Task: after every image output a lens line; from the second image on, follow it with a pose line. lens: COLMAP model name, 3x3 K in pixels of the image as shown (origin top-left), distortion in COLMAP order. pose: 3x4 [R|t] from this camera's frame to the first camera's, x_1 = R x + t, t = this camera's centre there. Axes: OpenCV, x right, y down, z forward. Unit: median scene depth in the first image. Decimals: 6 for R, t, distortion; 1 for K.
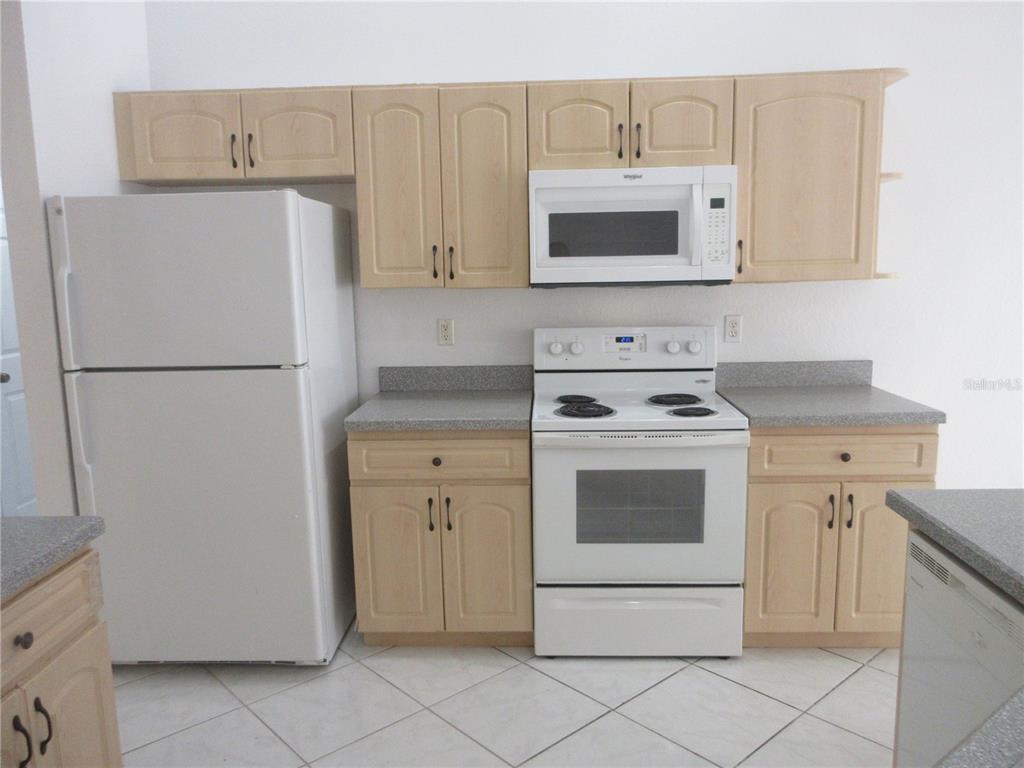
lens RADIAL K [[821.0, 0, 512.0], [0, 821.0, 384.0], [0, 0, 1]] dist [0.008977, 0.004623]
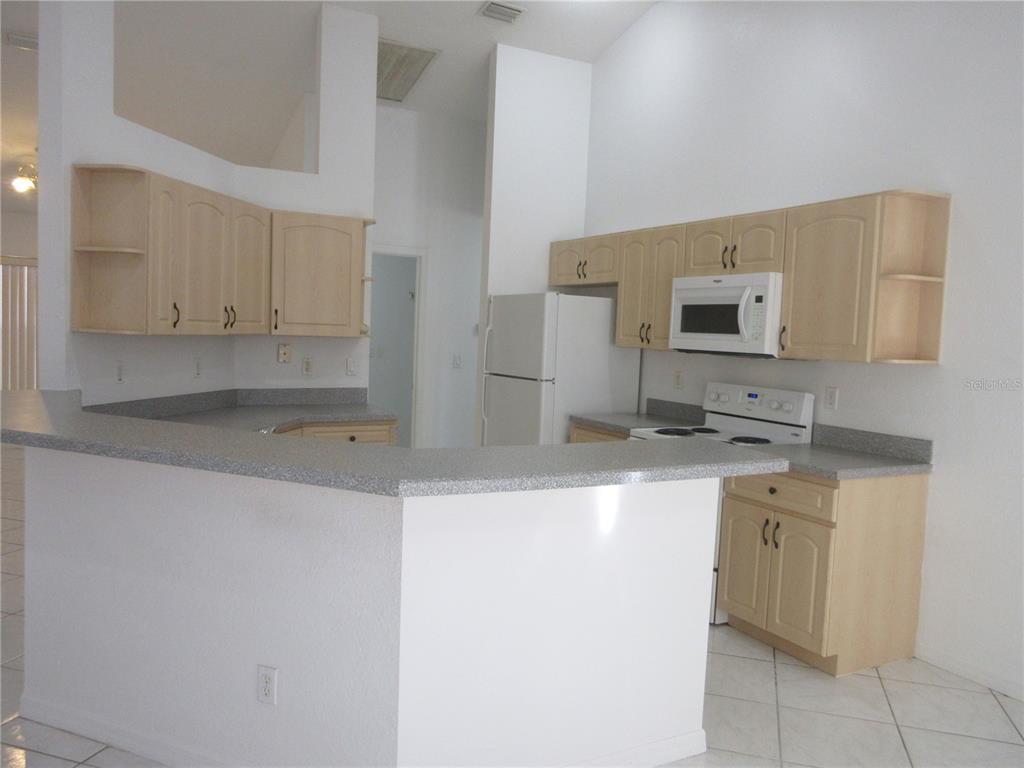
lens RADIAL K [[821.0, 0, 512.0], [0, 821.0, 384.0], [0, 0, 1]] dist [0.008977, 0.004623]
pose [[0.494627, 0.096708, -0.863708, 1.236020], [-0.177398, 0.984102, 0.008596, -0.015374], [0.850808, 0.148969, 0.503919, -0.038103]]
